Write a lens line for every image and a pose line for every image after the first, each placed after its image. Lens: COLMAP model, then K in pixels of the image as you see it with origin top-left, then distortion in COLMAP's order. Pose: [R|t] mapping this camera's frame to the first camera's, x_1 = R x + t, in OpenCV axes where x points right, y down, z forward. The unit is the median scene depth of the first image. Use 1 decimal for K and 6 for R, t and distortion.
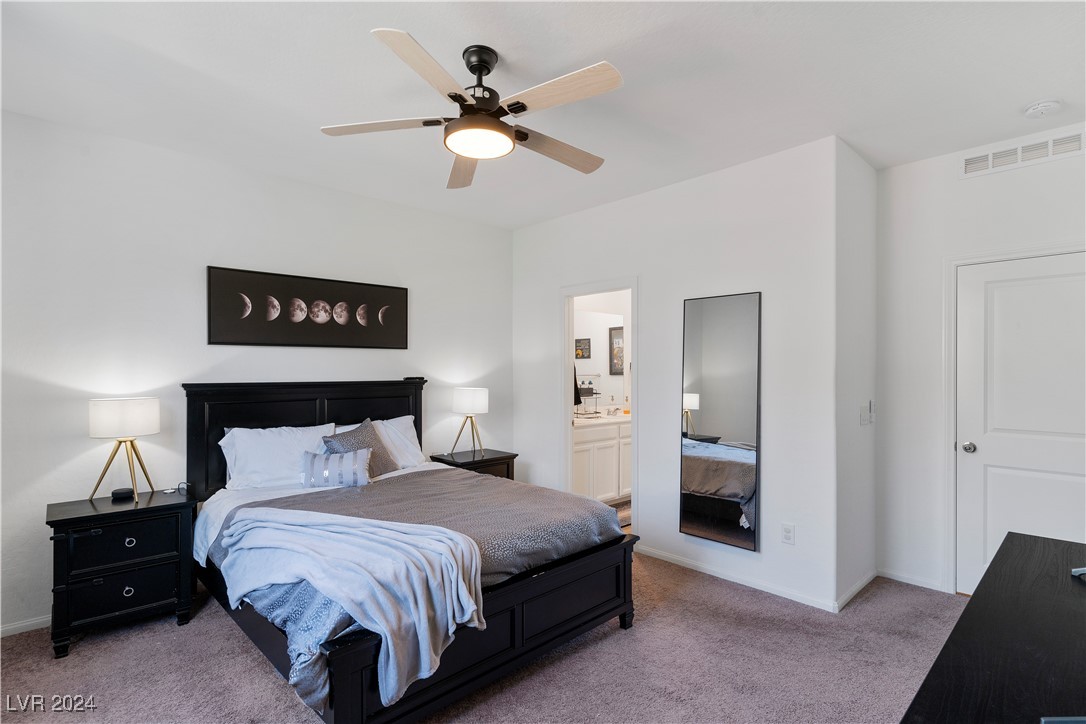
lens RADIAL K [[534.6, 0, 541.0], [0, 534.6, 378.6], [0, 0, 1]] dist [-0.003898, -0.000620]
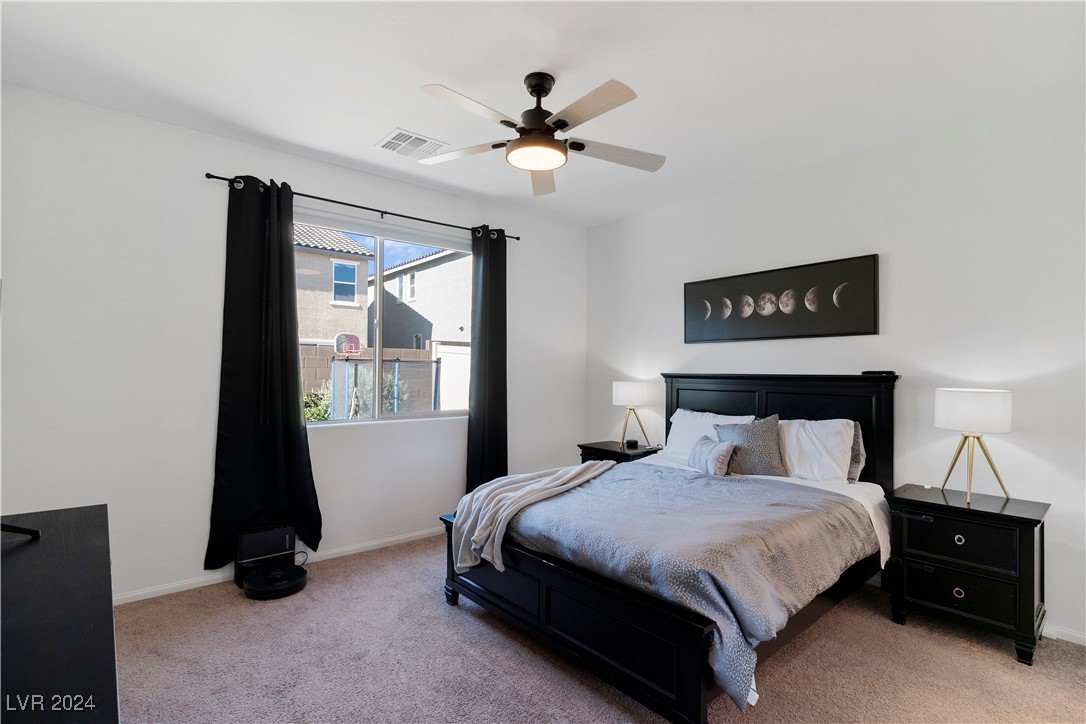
lens RADIAL K [[520.3, 0, 535.4], [0, 520.3, 371.5], [0, 0, 1]] dist [0.000804, -0.000323]
pose [[-0.064723, 0.004620, -0.997893, 0.583788], [-0.017111, 0.999837, 0.005739, 0.002671], [0.997757, 0.017446, -0.064633, 0.630622]]
